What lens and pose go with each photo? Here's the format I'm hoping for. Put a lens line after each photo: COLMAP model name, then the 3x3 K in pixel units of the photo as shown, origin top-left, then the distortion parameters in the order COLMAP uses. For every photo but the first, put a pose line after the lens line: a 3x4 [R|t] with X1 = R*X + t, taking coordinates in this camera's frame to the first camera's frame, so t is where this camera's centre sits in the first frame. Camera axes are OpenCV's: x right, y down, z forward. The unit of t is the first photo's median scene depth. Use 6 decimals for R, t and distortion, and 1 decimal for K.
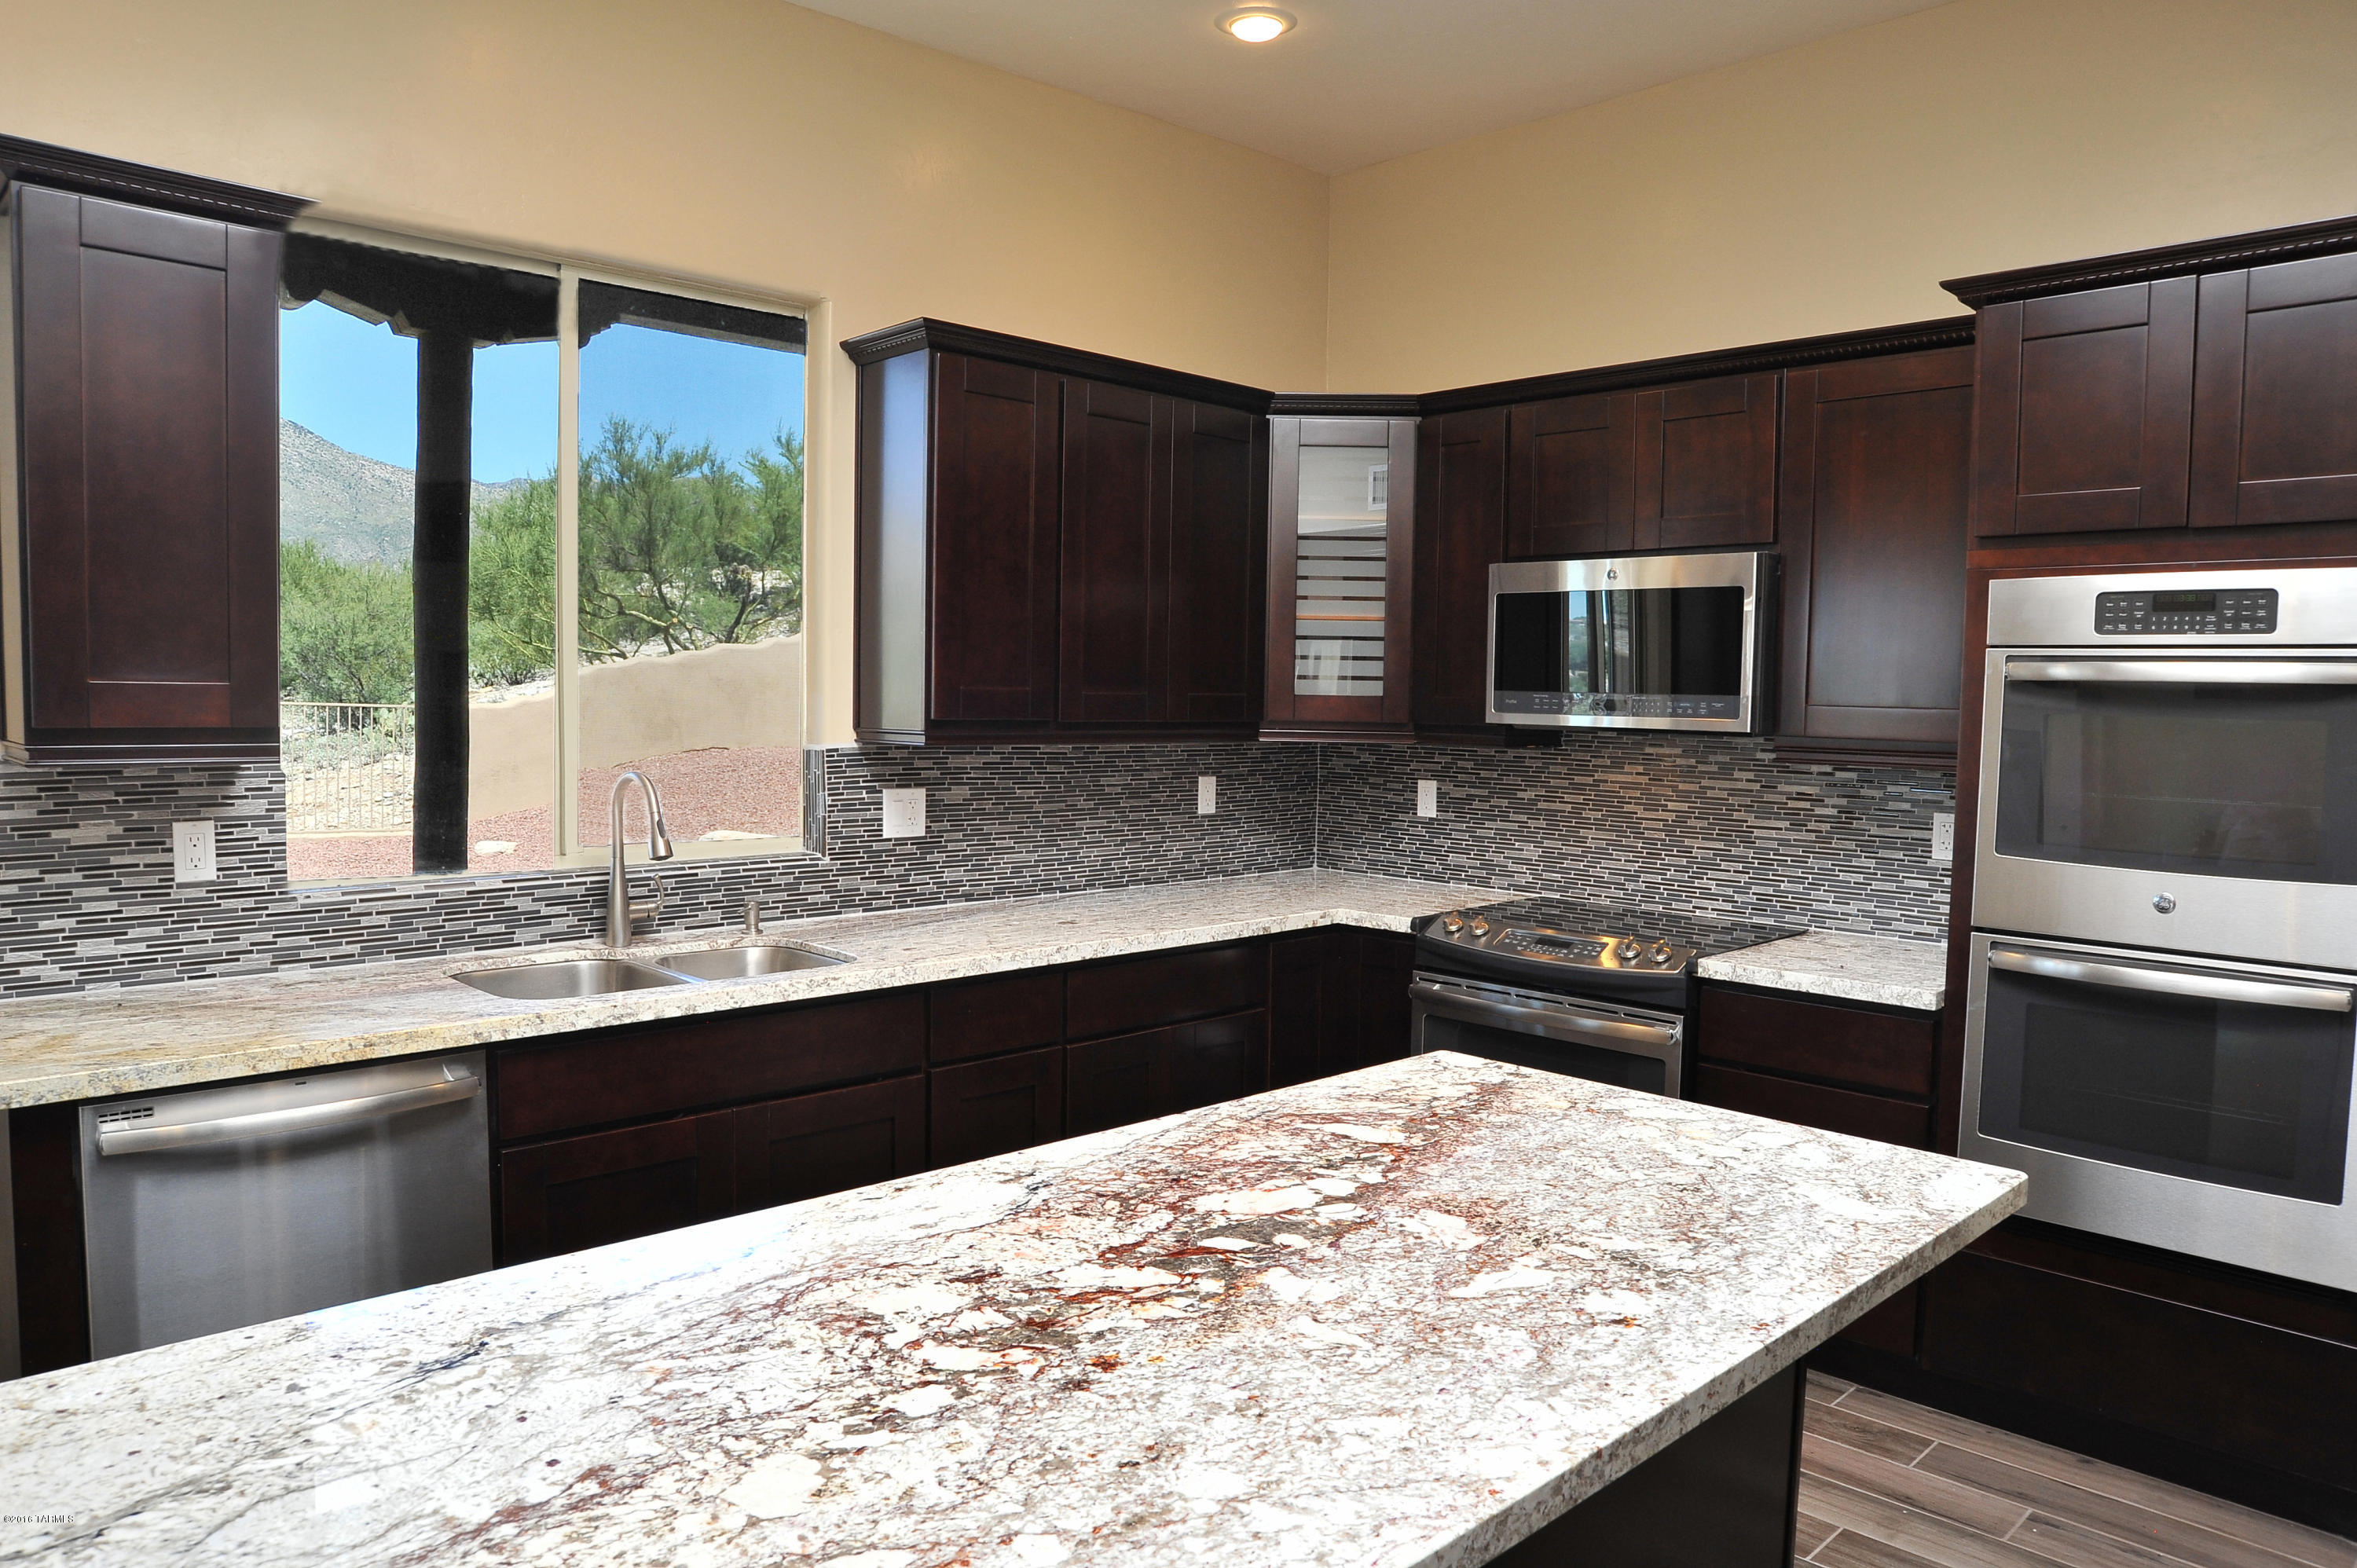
lens RADIAL K [[1570.8, 0, 1190.2], [0, 1570.8, 785.6], [0, 0, 1]] dist [-0.091336, 0.051557]
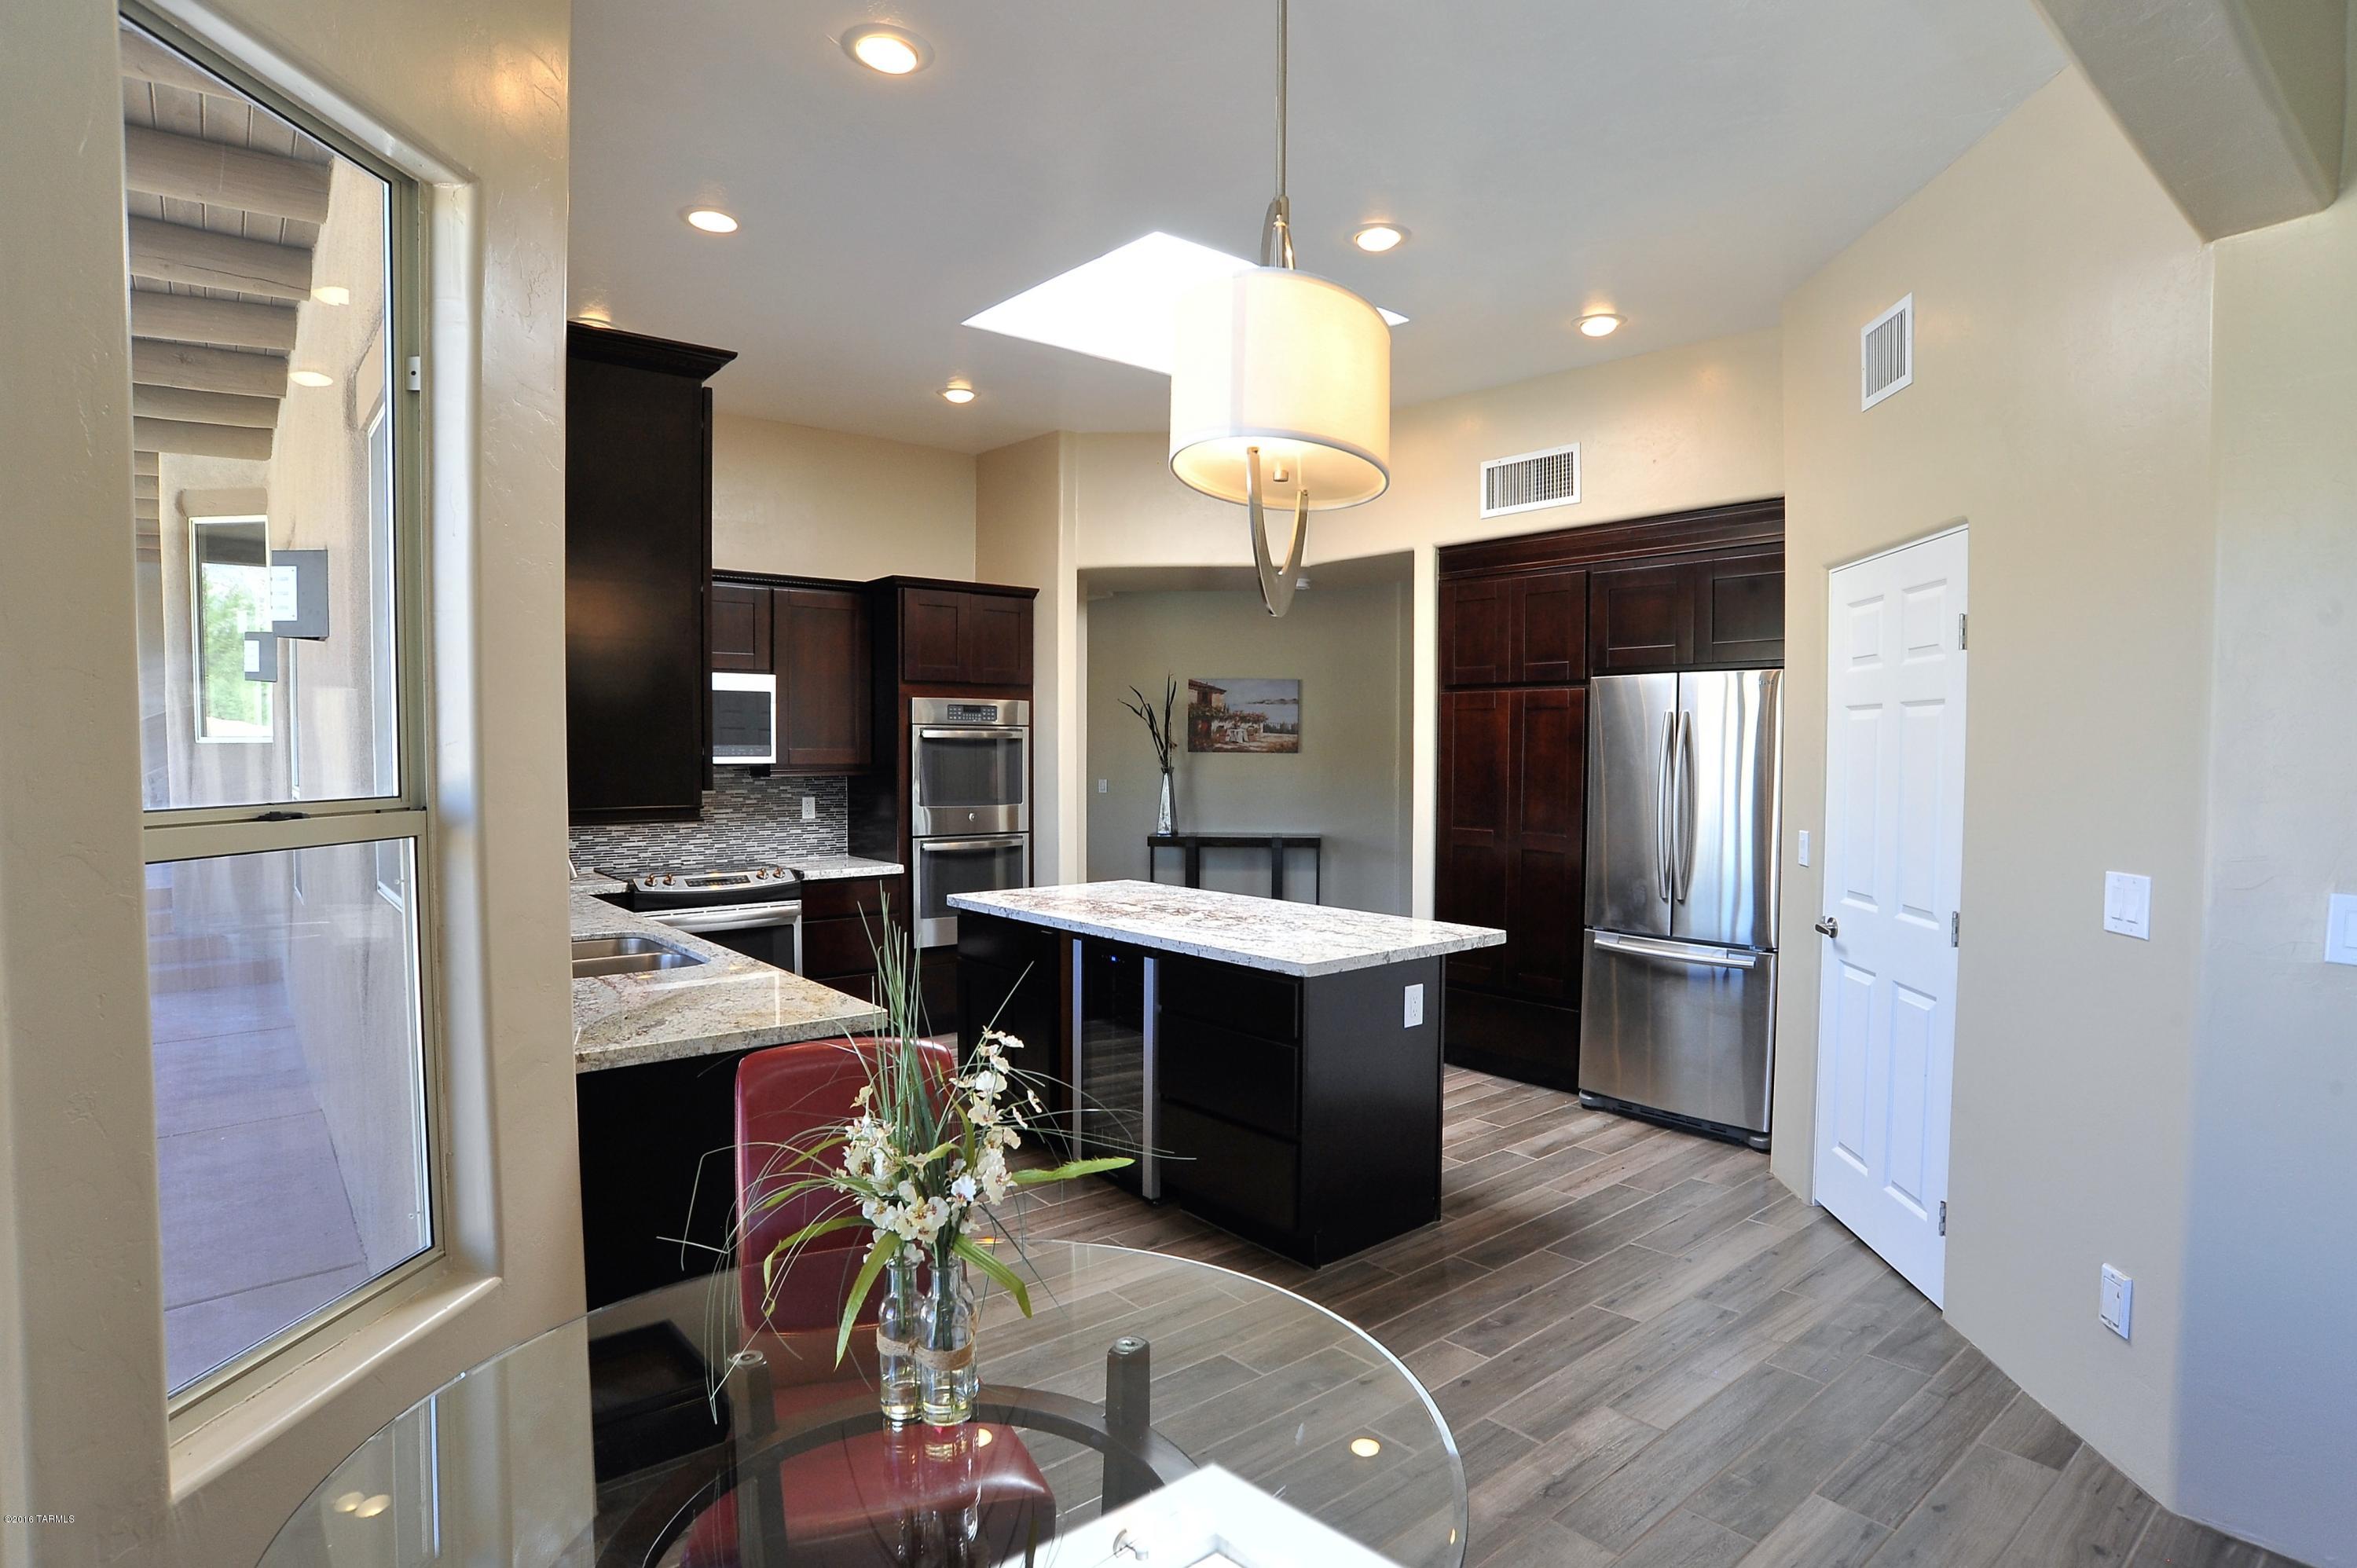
lens RADIAL K [[1214.5, 0, 1215.0], [0, 1214.5, 791.5], [0, 0, 1]] dist [-0.083272, 0.038382]
pose [[0.054219, -0.055548, 0.996983, -1.971763], [0.058440, 0.996917, 0.052366, -0.076329], [-0.996818, 0.055424, 0.057298, 0.553763]]
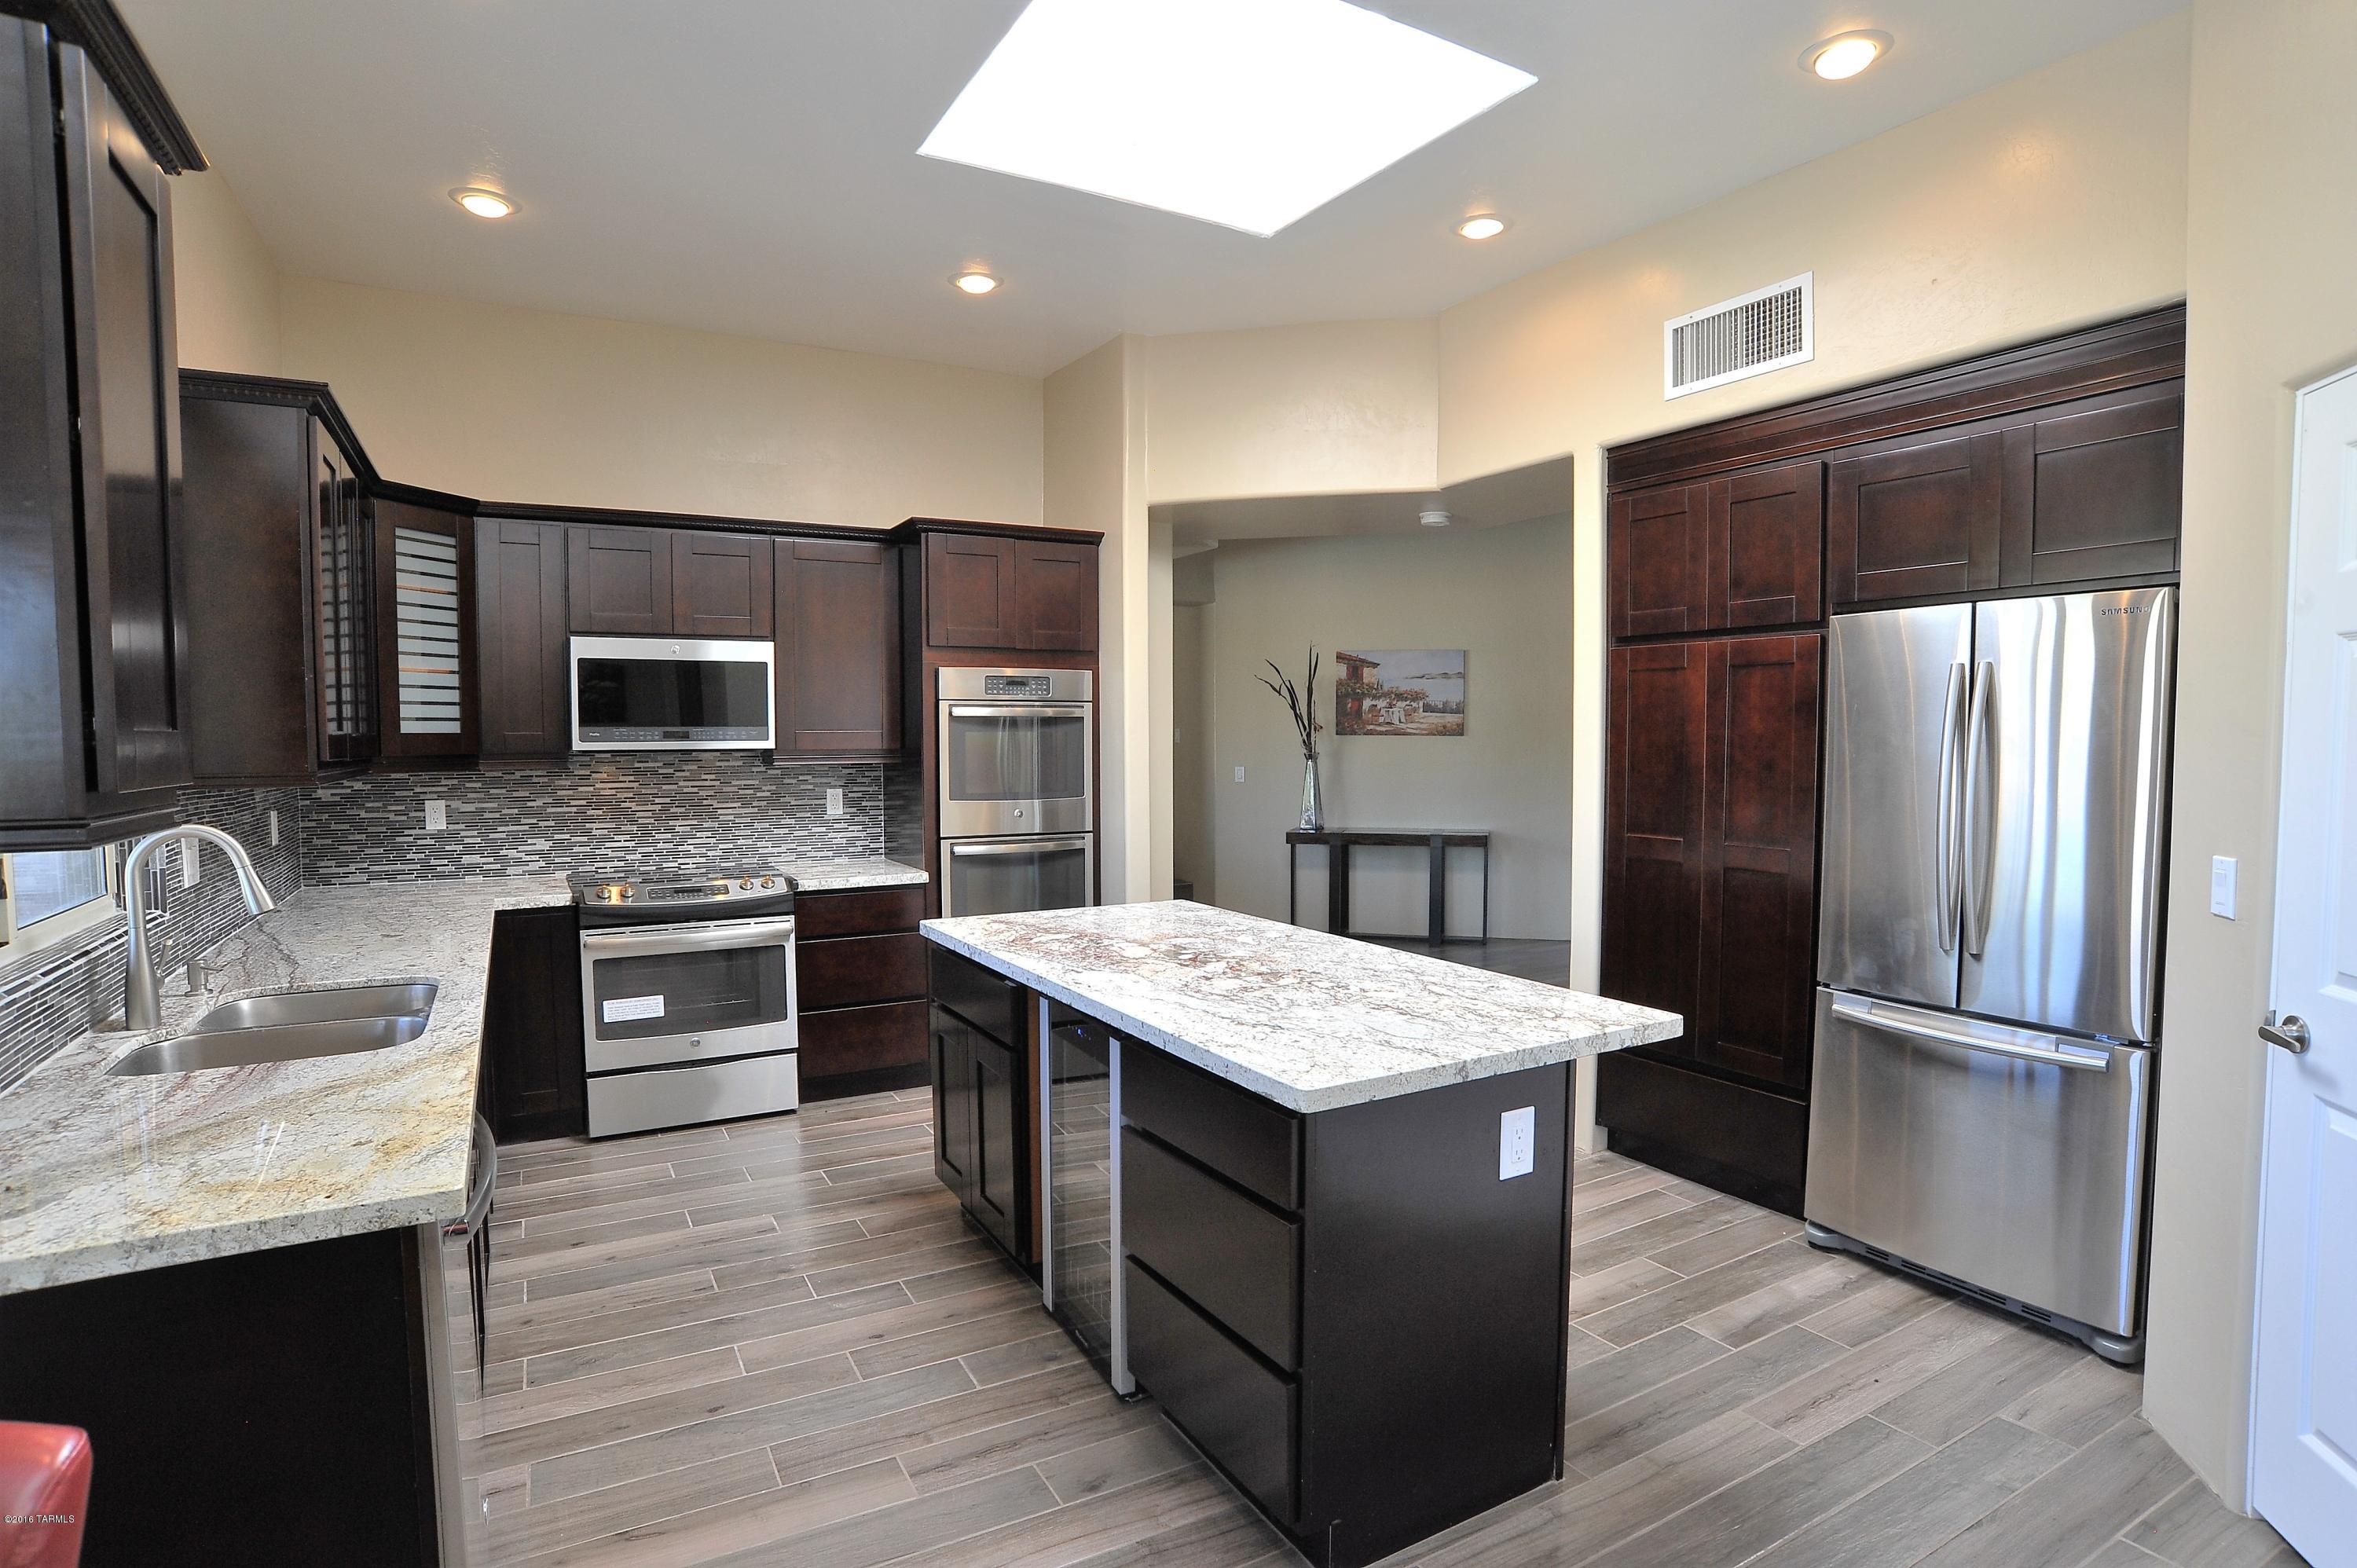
lens RADIAL K [[1193.4, 0, 1208.0], [0, 1193.4, 793.0], [0, 0, 1]] dist [-0.093392, 0.049834]
pose [[0.234381, -0.067760, 0.969781, -1.296421], [0.066147, 0.996368, 0.053631, -0.038869], [-0.969892, 0.051578, 0.238011, 0.392123]]
